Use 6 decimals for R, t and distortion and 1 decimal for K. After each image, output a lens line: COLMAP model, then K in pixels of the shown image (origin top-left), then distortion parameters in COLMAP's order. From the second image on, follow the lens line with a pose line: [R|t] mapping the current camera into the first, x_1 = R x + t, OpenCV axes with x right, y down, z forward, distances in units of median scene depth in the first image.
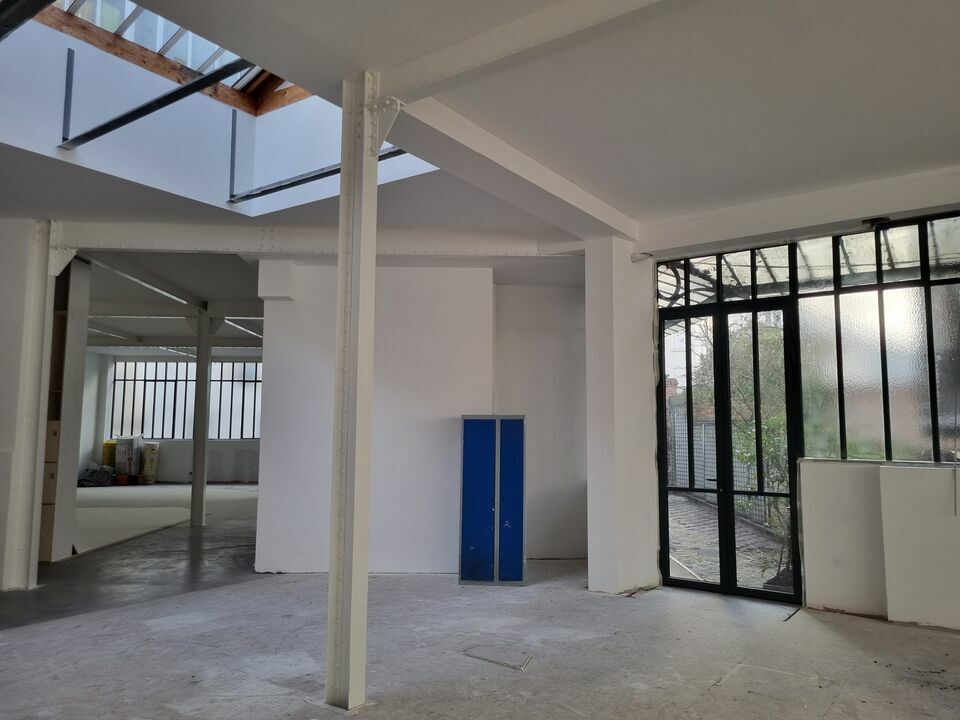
lens RADIAL K [[718.9, 0, 480.0], [0, 718.9, 360.0], [0, 0, 1]] dist [0.046552, -0.004346]
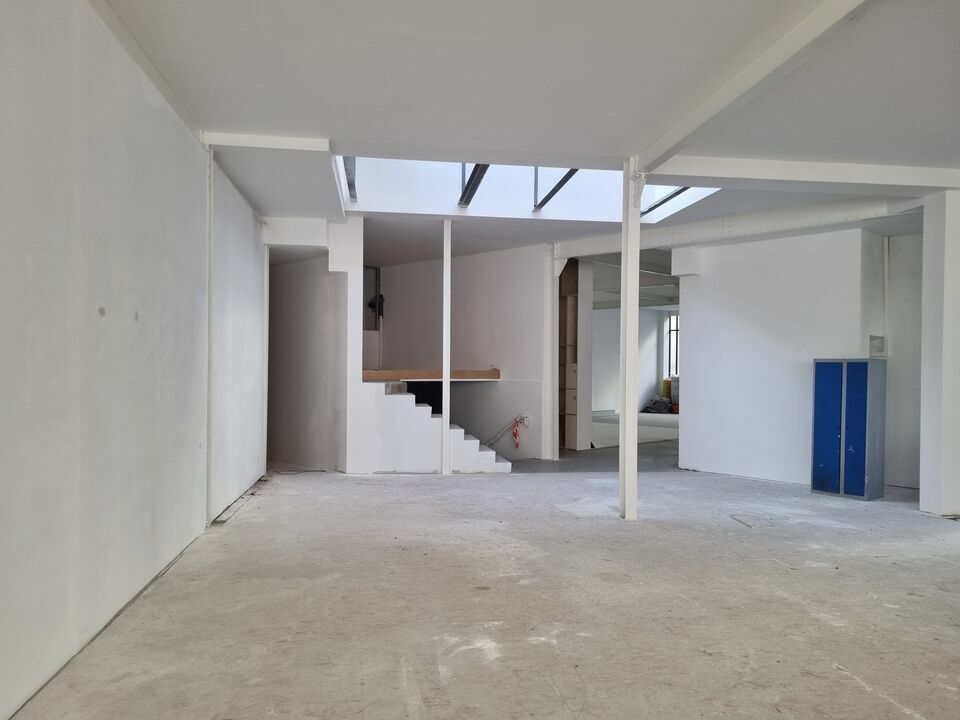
lens RADIAL K [[718.9, 0, 480.0], [0, 718.9, 360.0], [0, 0, 1]] dist [0.046552, -0.004346]
pose [[0.686080, -0.006789, -0.727494, 0.485548], [0.065674, 0.996452, 0.052636, -0.023672], [0.724556, -0.083889, 0.684092, -0.259582]]
